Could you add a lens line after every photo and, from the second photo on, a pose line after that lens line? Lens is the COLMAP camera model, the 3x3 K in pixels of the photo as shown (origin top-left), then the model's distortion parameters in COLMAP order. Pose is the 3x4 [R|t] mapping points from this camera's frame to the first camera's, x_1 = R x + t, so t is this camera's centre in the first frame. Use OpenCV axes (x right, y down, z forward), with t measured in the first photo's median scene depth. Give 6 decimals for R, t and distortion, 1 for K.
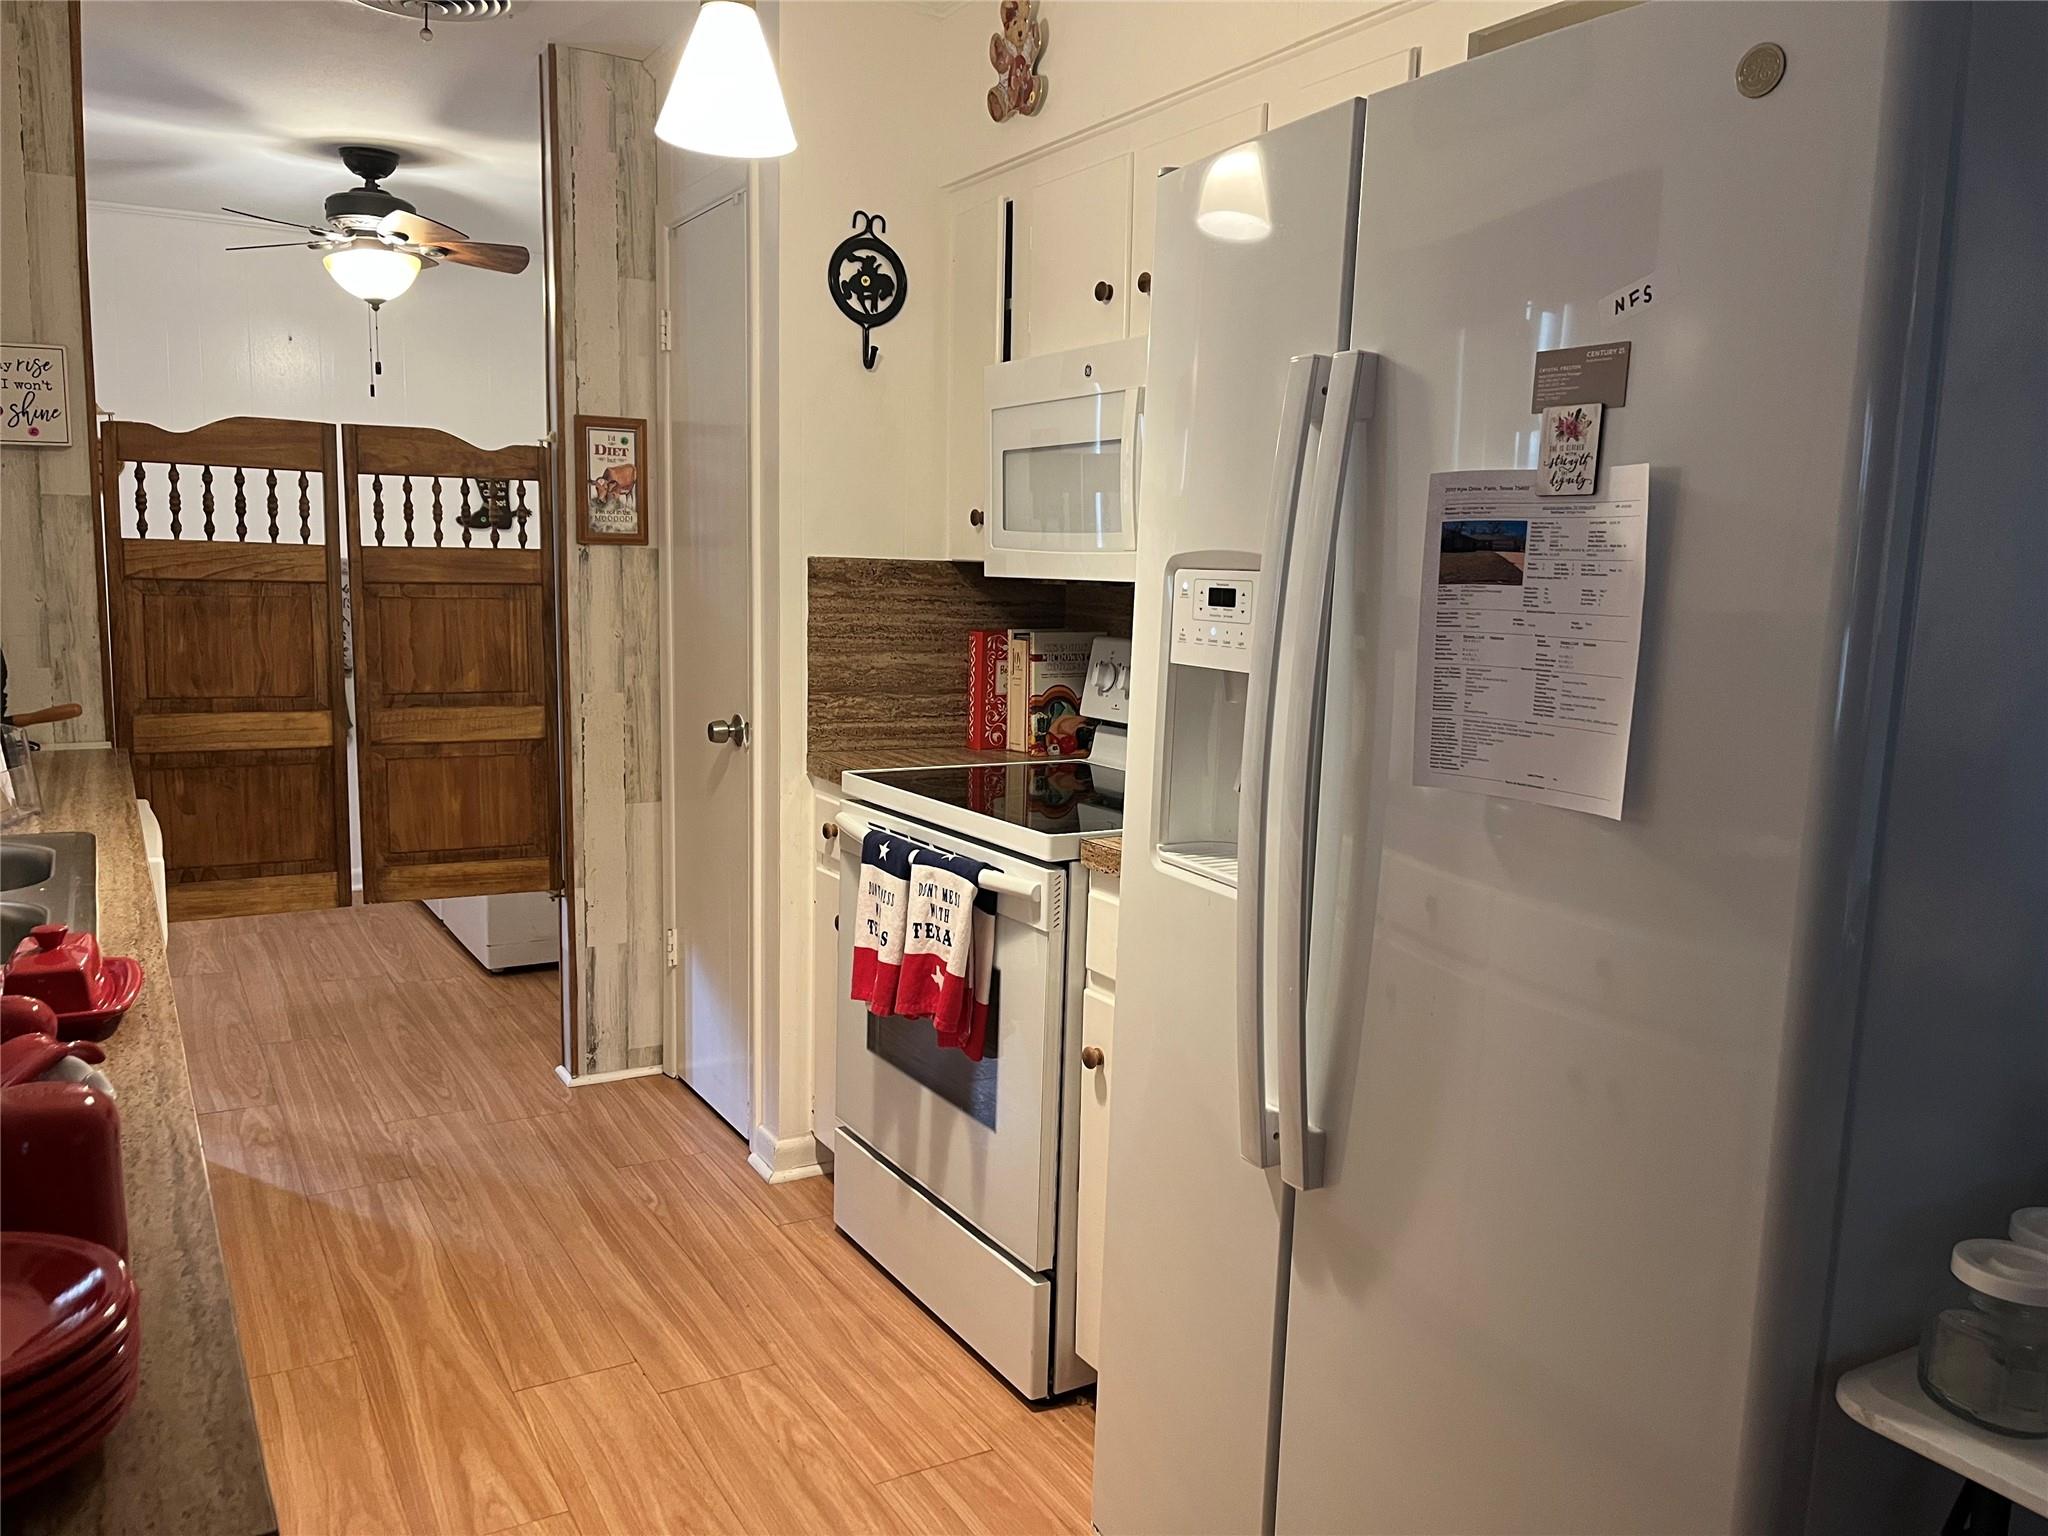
lens RADIAL K [[1576.4, 0, 1037.6], [0, 1576.4, 770.6], [0, 0, 1]] dist [0.047581, -0.042414]
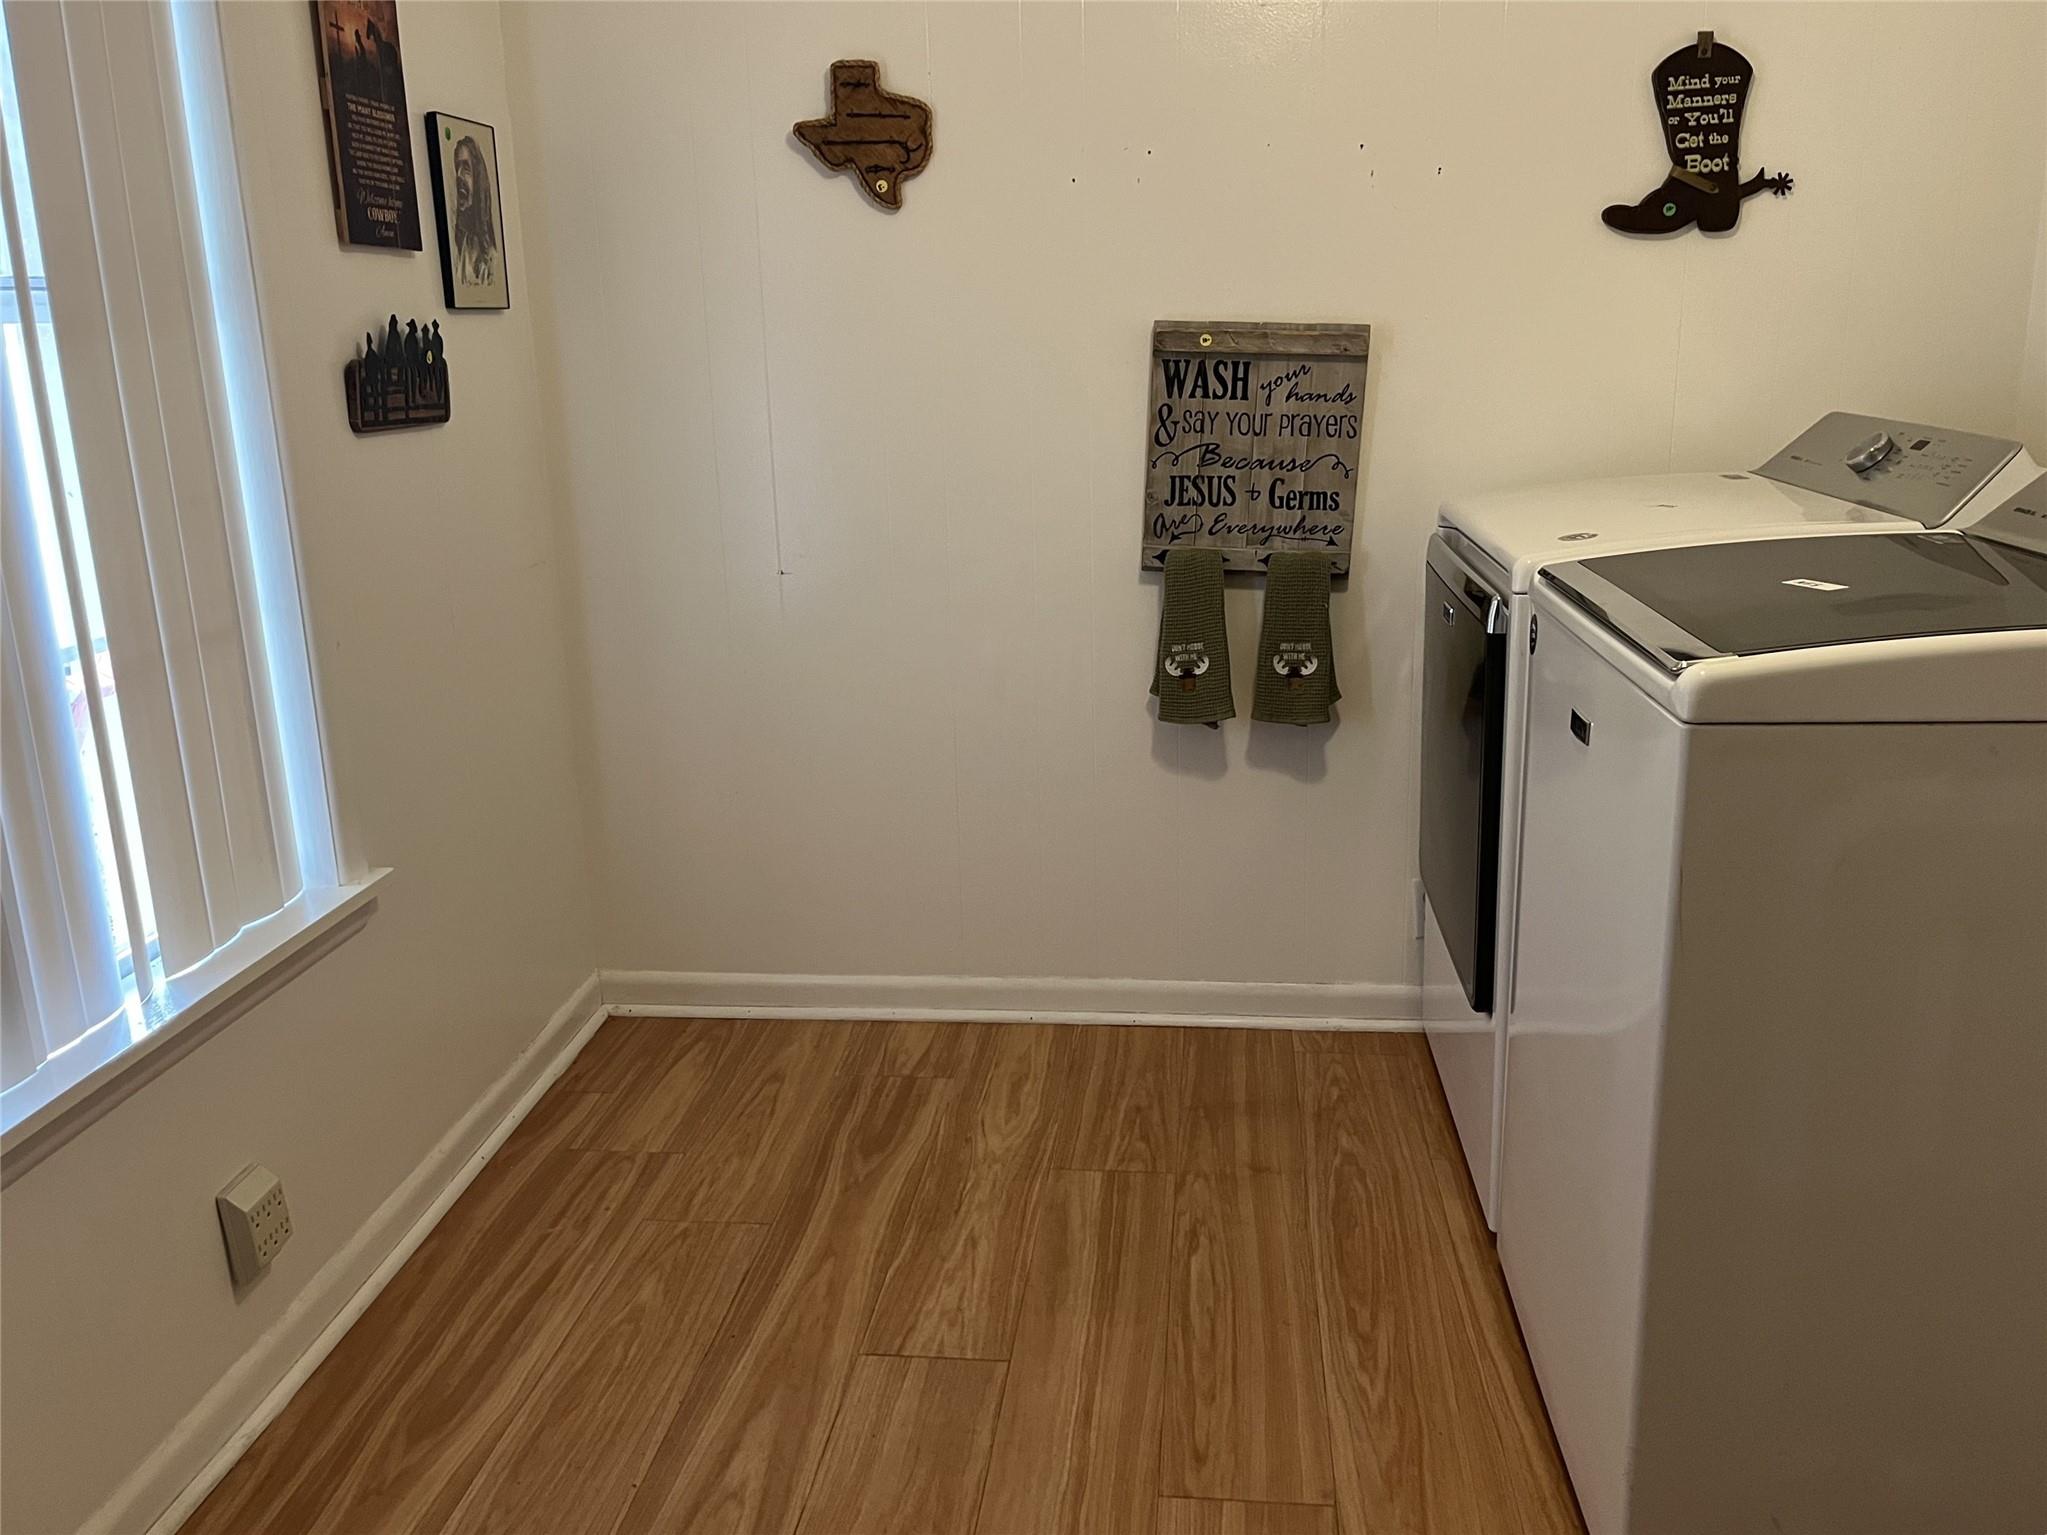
lens RADIAL K [[1575.6, 0, 1029.3], [0, 1575.6, 756.6], [0, 0, 1]] dist [0.047581, -0.042414]
pose [[0.796361, 0.126897, -0.591360, -0.259988], [-0.037951, 0.986300, 0.160539, -0.091371], [0.603630, -0.105404, 0.790266, 0.657233]]
